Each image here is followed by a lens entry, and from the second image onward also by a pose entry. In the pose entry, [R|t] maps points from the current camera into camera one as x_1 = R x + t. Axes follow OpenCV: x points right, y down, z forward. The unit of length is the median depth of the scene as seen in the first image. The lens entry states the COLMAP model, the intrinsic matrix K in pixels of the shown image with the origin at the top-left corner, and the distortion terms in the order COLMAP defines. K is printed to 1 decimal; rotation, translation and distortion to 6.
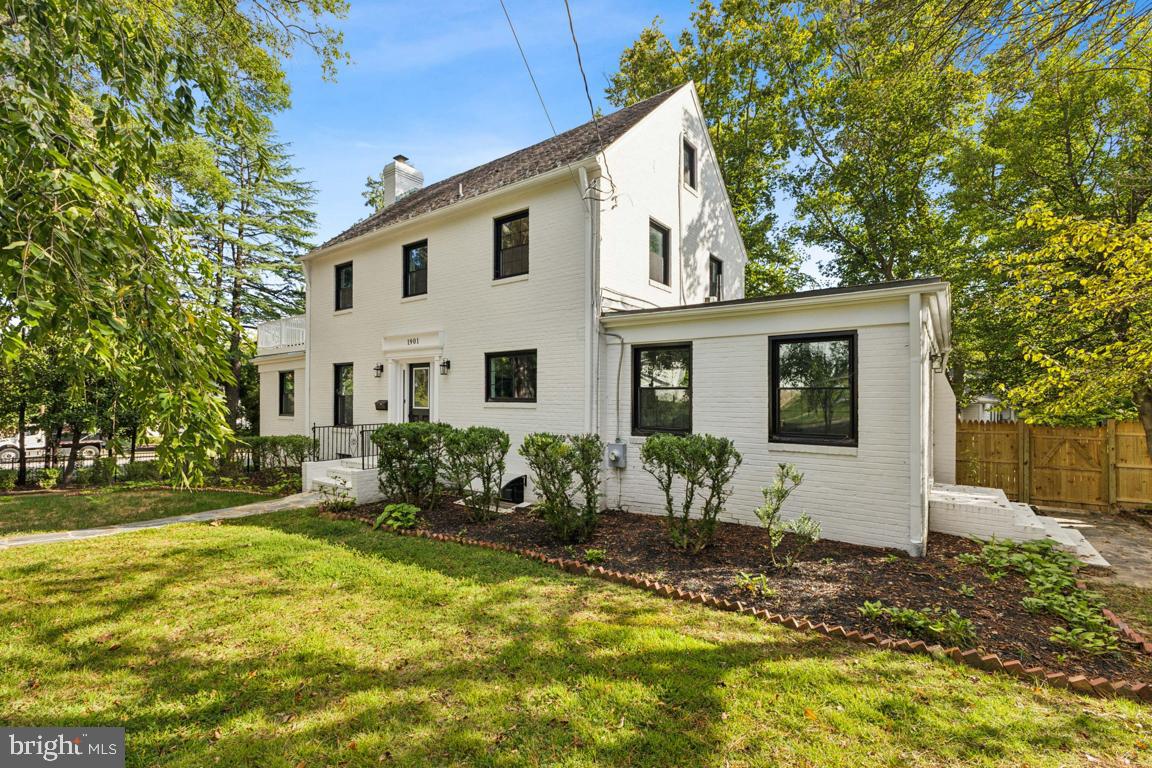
lens RADIAL K [[510.6, 0, 573.9], [0, 510.6, 385.9], [0, 0, 1]] dist [0.009472, -0.003186]
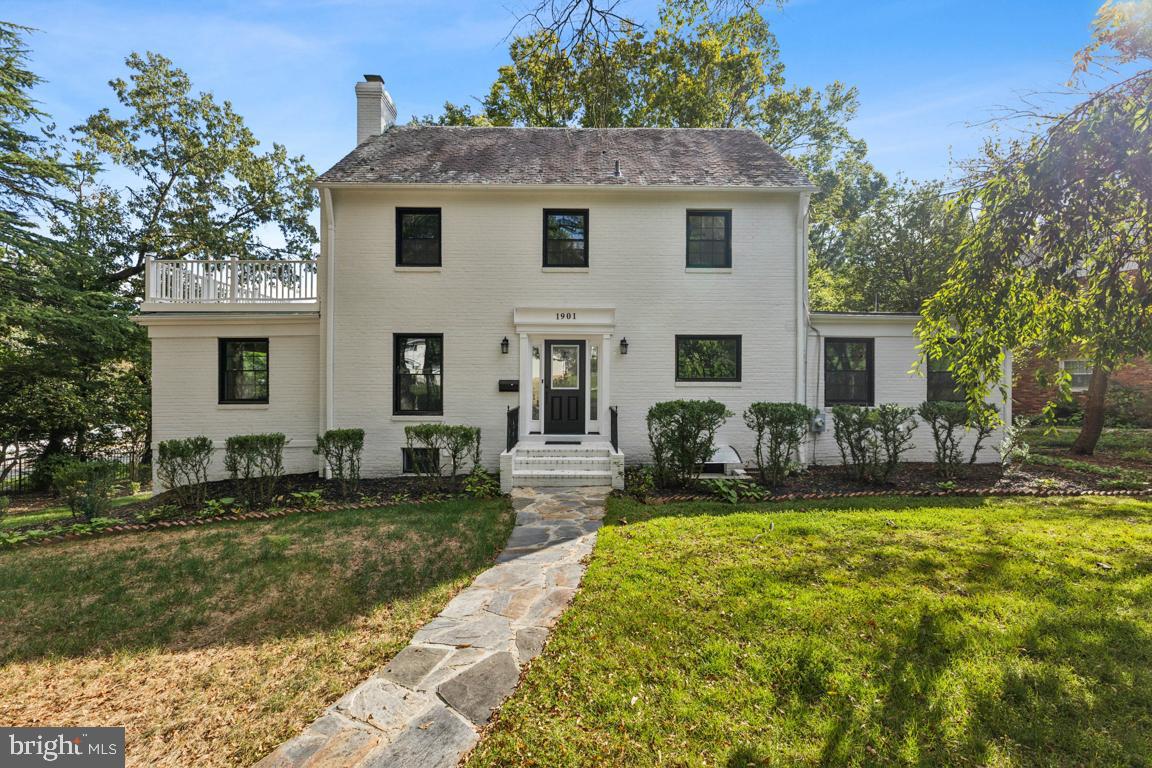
lens RADIAL K [[510.6, 0, 571.7], [0, 510.6, 386.1], [0, 0, 1]] dist [0.009472, -0.003186]
pose [[0.785828, 0.012895, 0.618311, -0.920716], [-0.014664, 0.999890, -0.002215, 0.043003], [-0.618272, -0.007326, 0.785930, 0.281063]]
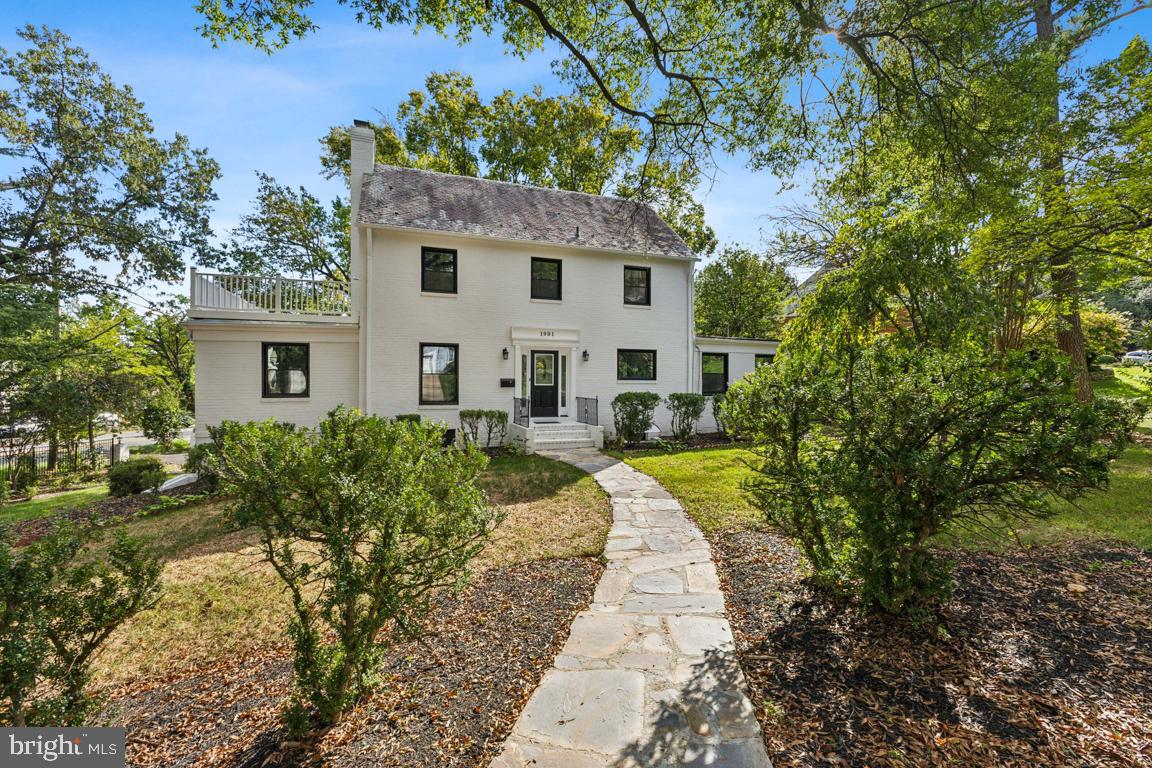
lens RADIAL K [[510.6, 0, 580.7], [0, 510.6, 385.9], [0, 0, 1]] dist [0.009472, -0.003186]
pose [[0.533443, 0.009564, 0.845782, -1.449464], [-0.012886, 0.999912, -0.003179, 0.052262], [-0.845738, -0.009203, 0.533519, 0.235941]]
